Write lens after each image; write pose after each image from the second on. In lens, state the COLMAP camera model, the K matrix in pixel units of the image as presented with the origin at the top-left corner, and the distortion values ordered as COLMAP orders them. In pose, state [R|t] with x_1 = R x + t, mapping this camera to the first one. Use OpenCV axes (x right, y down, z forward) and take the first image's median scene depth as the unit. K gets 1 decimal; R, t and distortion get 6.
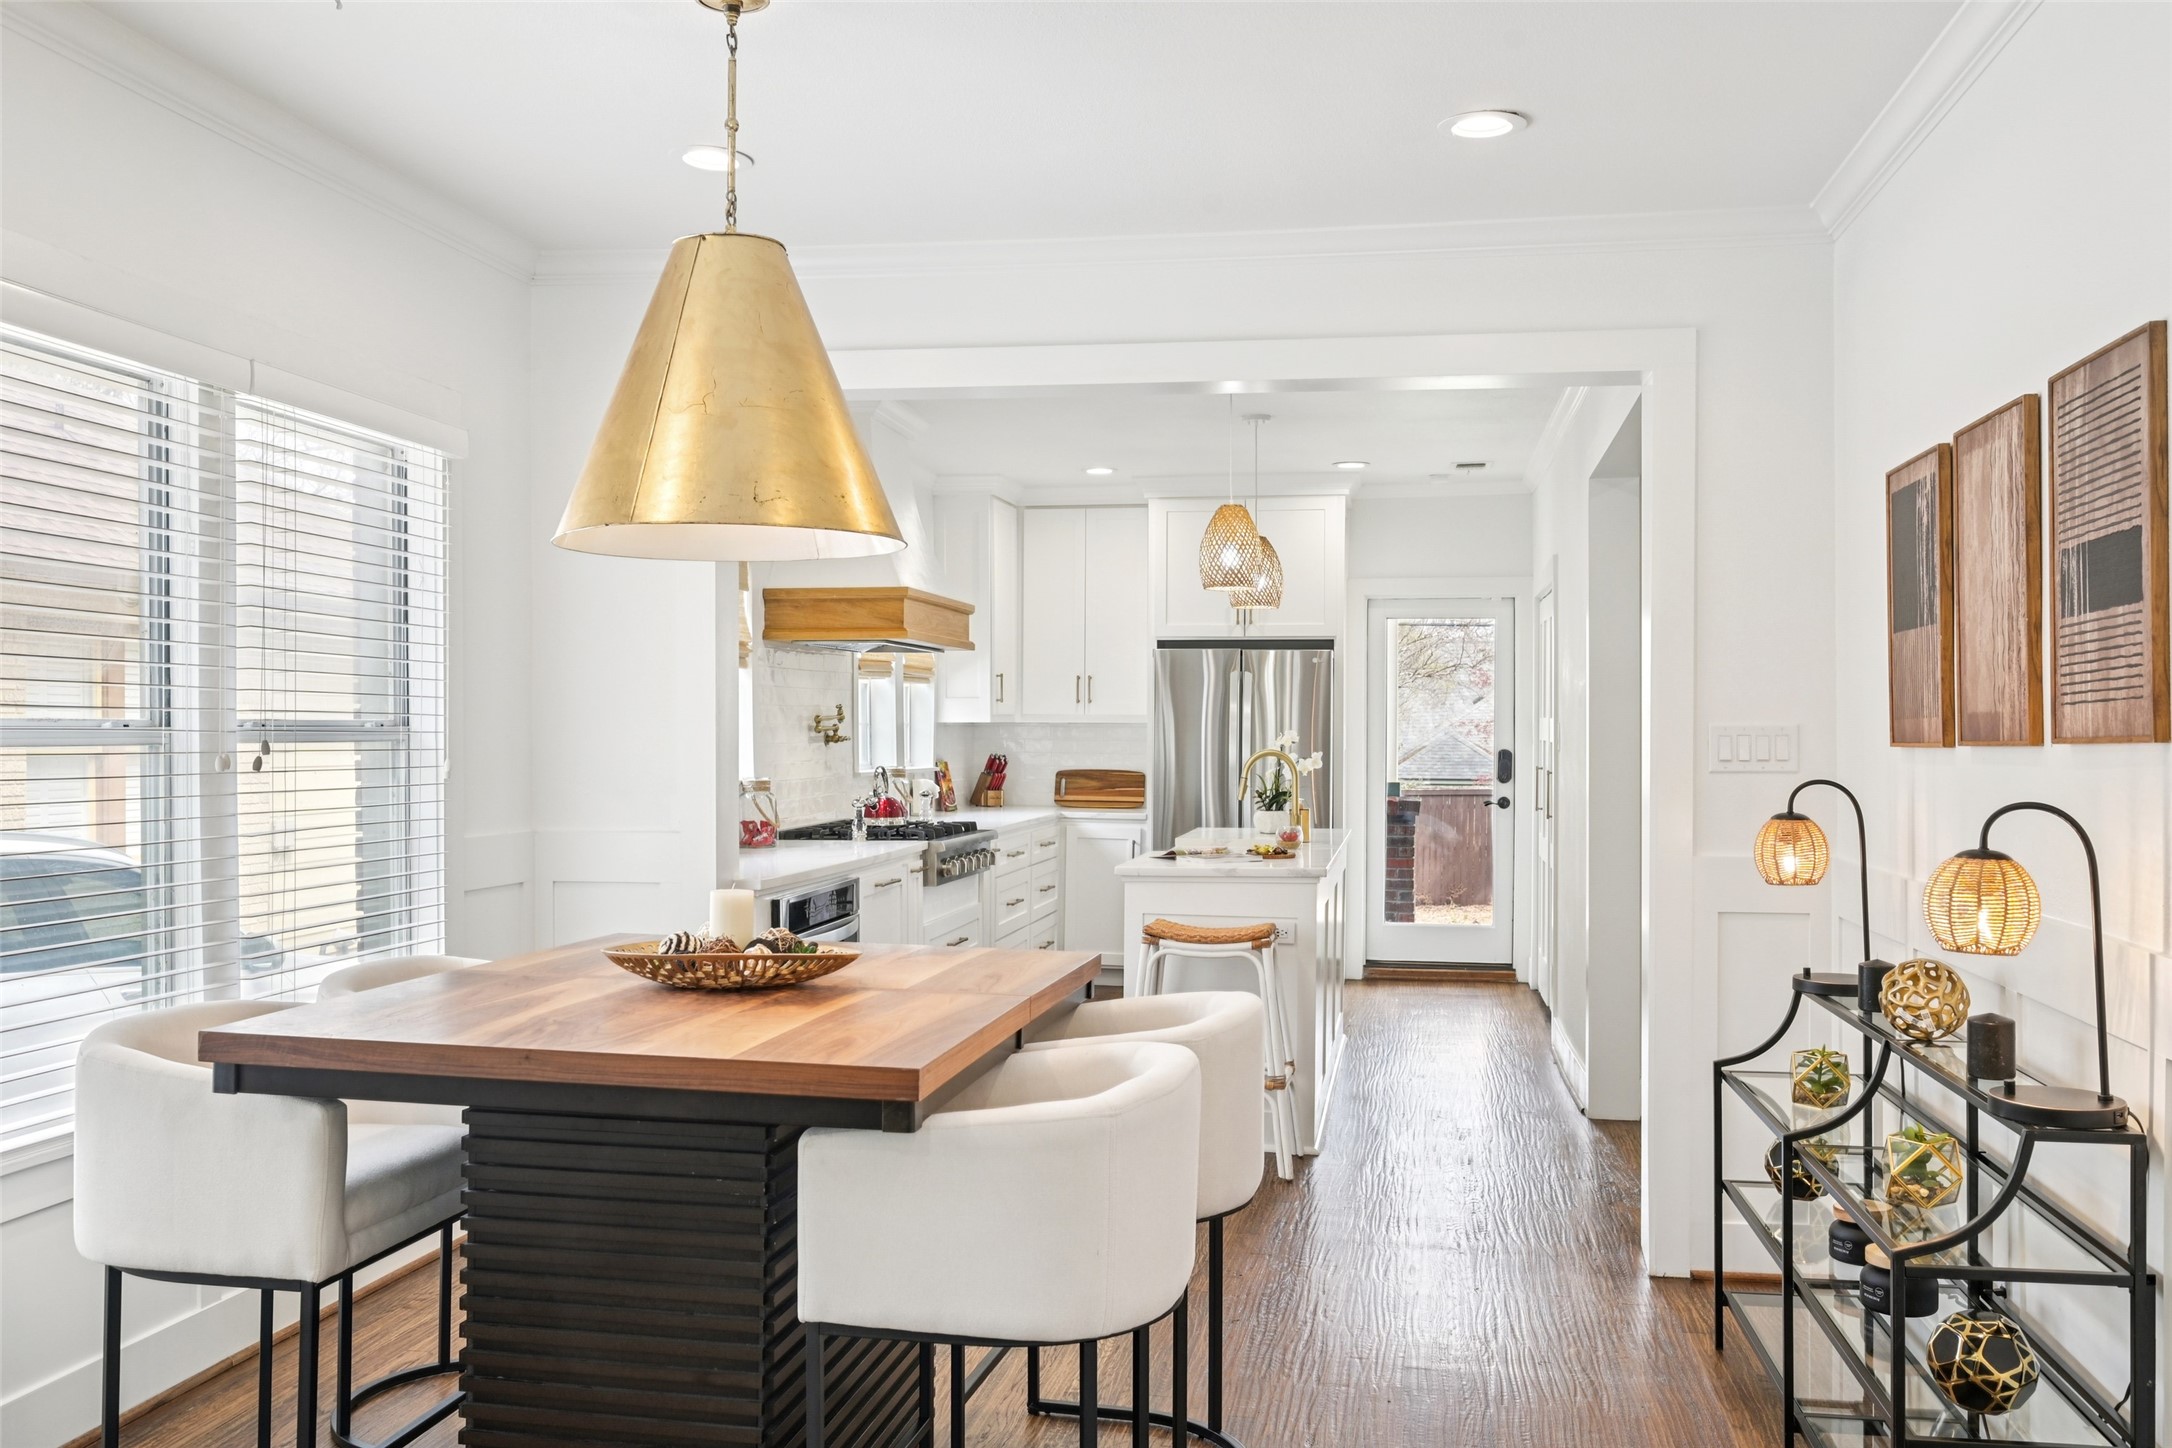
lens RADIAL K [[1834.5, 0, 1081.5], [0, 1834.5, 716.0], [0, 0, 1]] dist [-0.001563, -0.003245]
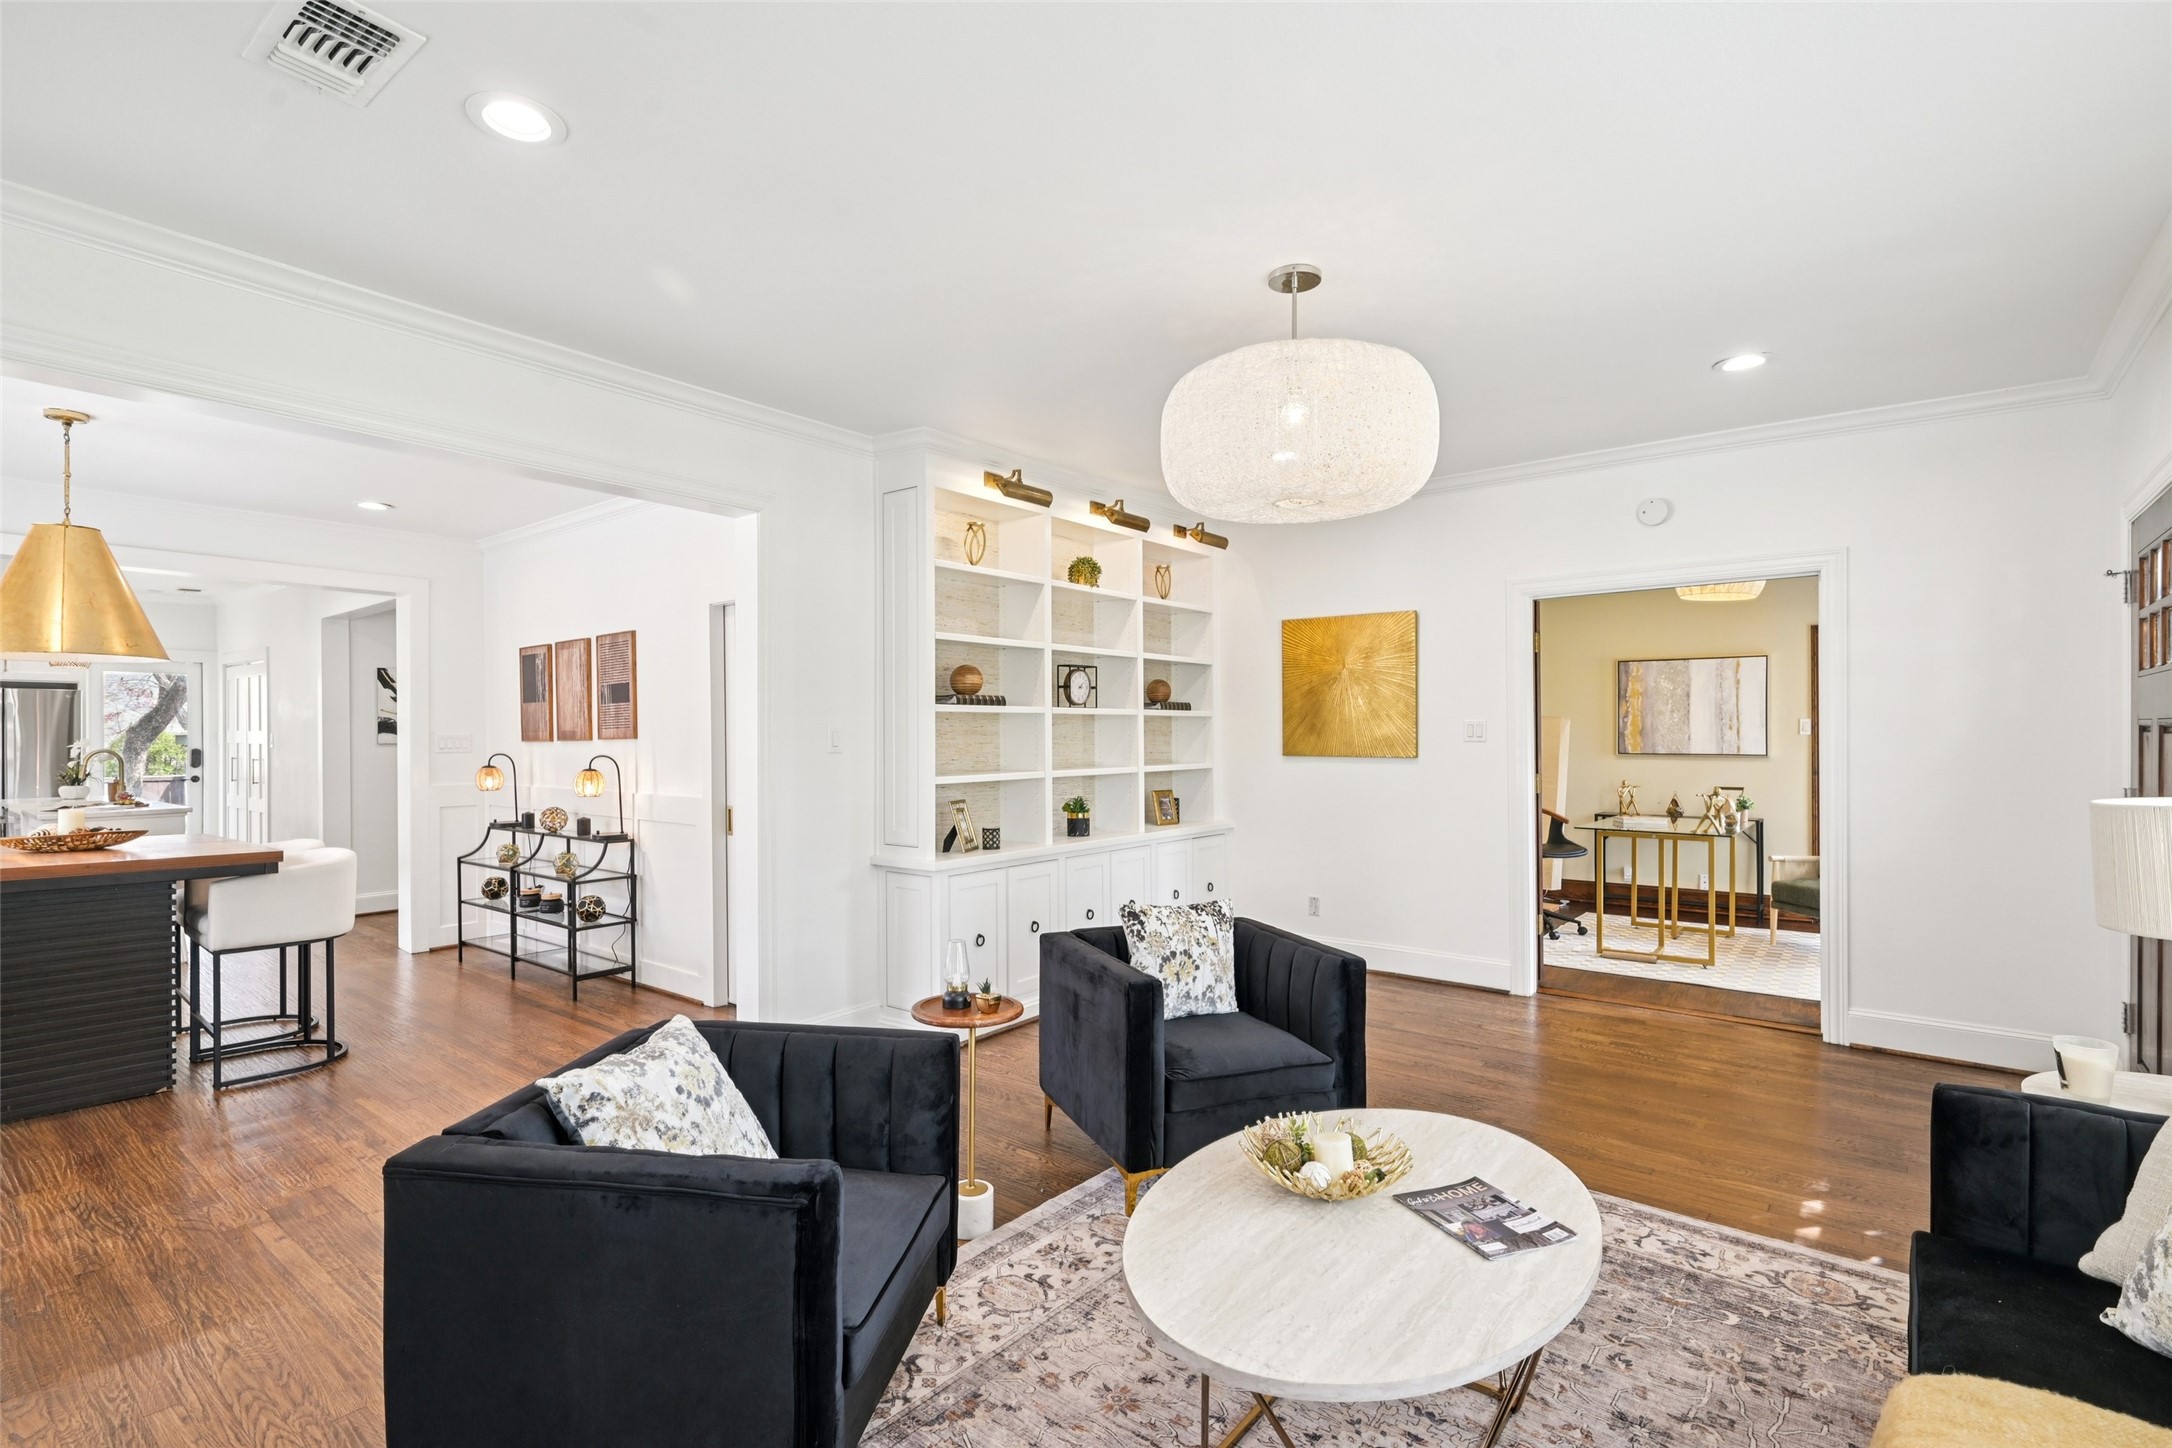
lens RADIAL K [[1019.8, 0, 1081.5], [0, 1019.8, 728.3], [0, 0, 1]] dist [0.003811, 0.000338]
pose [[0.487905, 0.000739, 0.872896, -0.235974], [-0.001151, 0.999999, -0.000204, -0.002470], [-0.872896, -0.000905, 0.487905, -0.249194]]
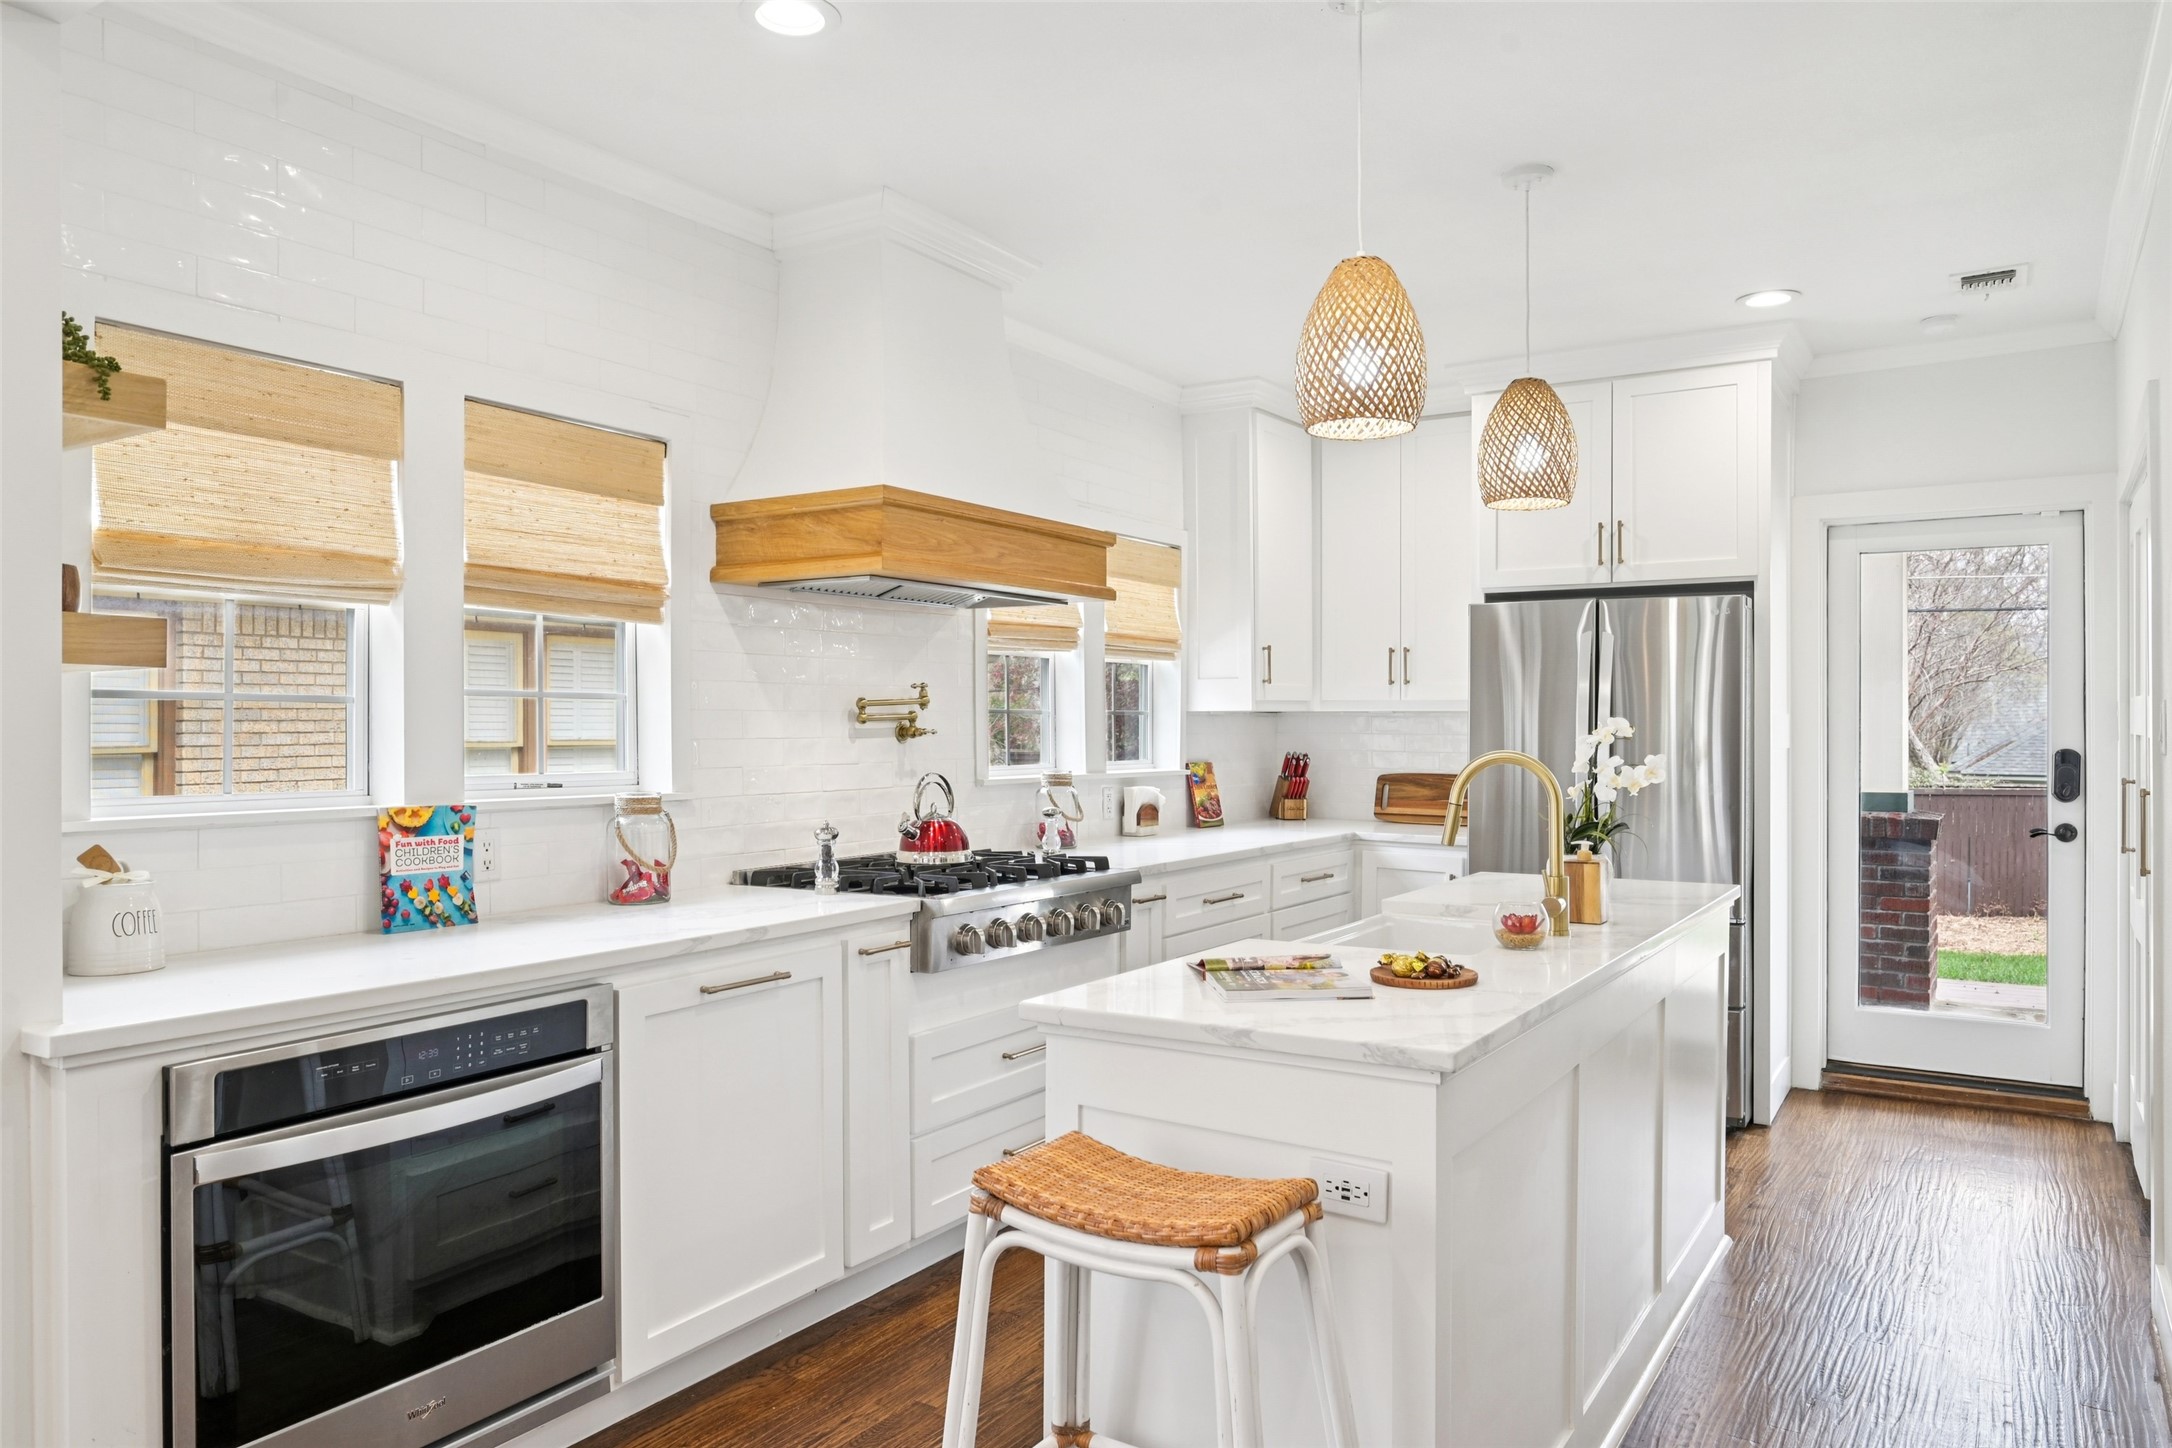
lens RADIAL K [[1462.6, 0, 1086.6], [0, 1462.6, 714.9], [0, 0, 1]] dist [-0.002025, 0.003358]
pose [[0.925460, -0.005341, -0.378808, 0.119554], [0.005009, 0.999986, -0.001862, 0.006331], [0.378812, -0.000175, 0.925474, 0.444041]]
